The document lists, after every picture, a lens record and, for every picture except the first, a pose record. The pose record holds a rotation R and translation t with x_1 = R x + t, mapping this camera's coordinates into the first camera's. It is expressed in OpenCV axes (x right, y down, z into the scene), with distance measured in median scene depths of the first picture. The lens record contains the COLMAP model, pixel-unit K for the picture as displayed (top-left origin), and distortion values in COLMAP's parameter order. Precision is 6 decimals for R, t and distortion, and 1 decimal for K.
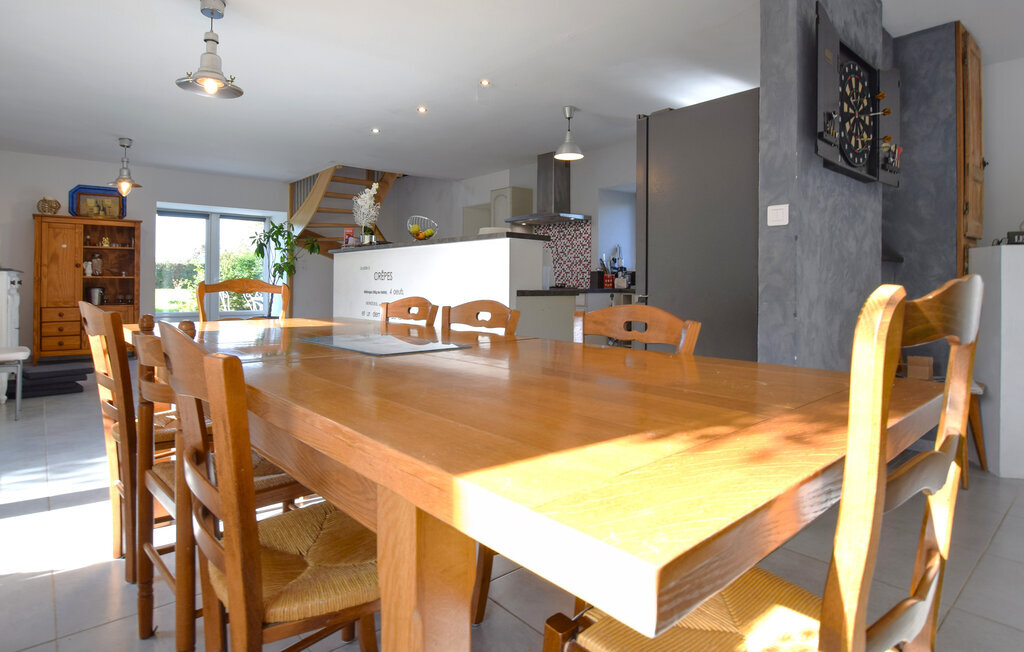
lens RADIAL K [[552.5, 0, 504.3], [0, 552.5, 284.7], [0, 0, 1]] dist [-0.011473, -0.001657]
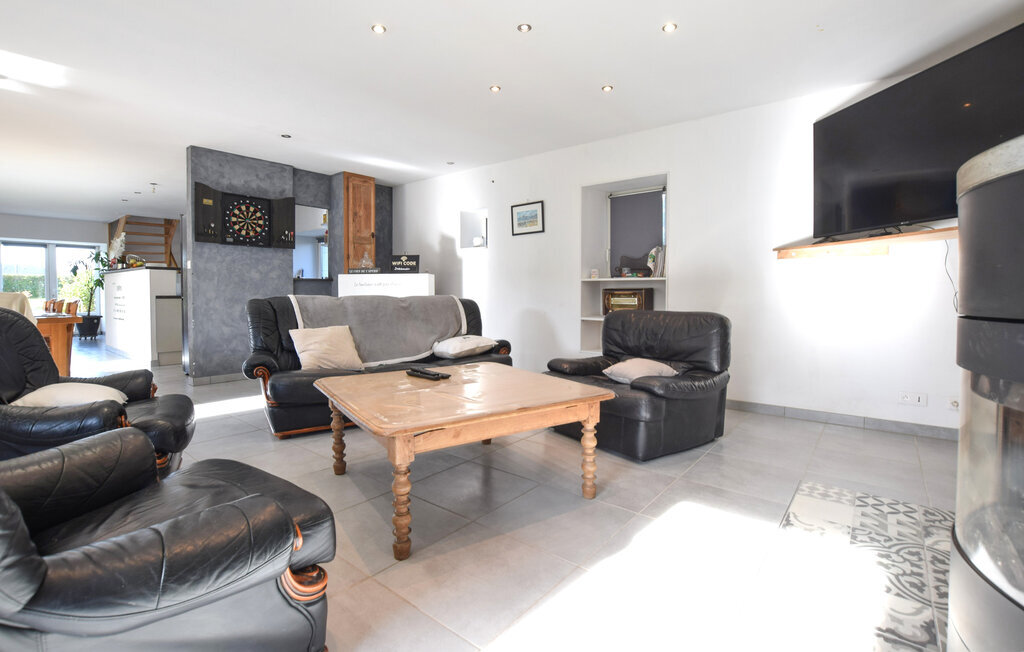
lens RADIAL K [[515.8, 0, 515.3], [0, 515.8, 315.6], [0, 0, 1]] dist [-0.030427, -0.000259]
pose [[0.988894, -0.007654, 0.148423, 1.162146], [0.002545, 0.999399, 0.034583, 0.026126], [-0.148598, -0.033821, 0.988319, -1.124580]]
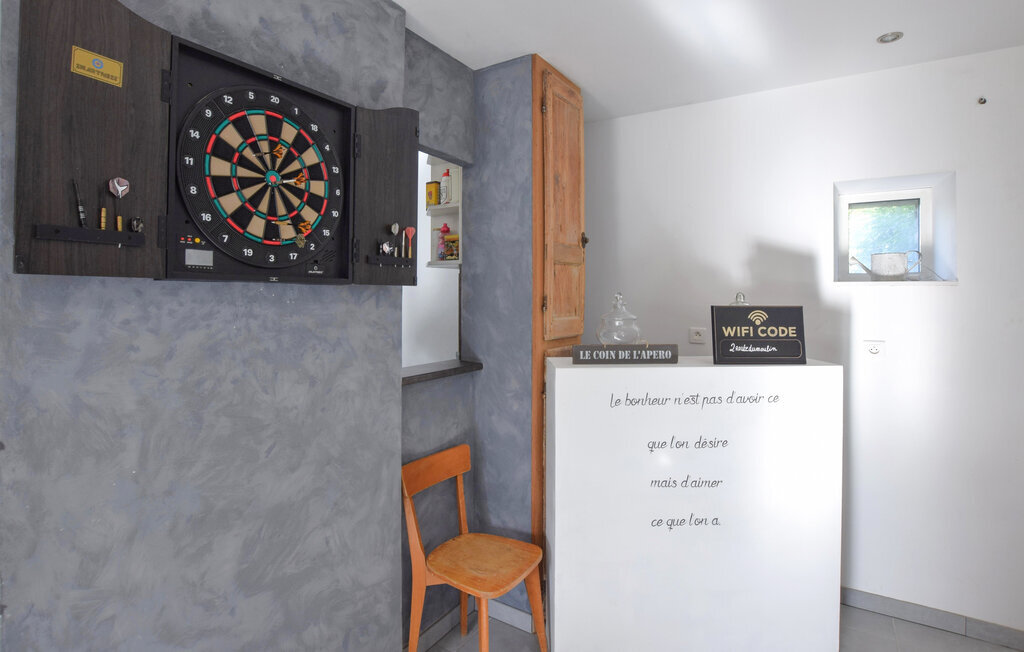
lens RADIAL K [[515.8, 0, 495.9], [0, 515.8, 295.5], [0, 0, 1]] dist [-0.030427, -0.000259]
pose [[0.960742, -0.001233, 0.277440, 0.564503], [0.000119, 0.999992, 0.004030, -0.148830], [-0.277443, -0.003839, 0.960735, 0.324669]]
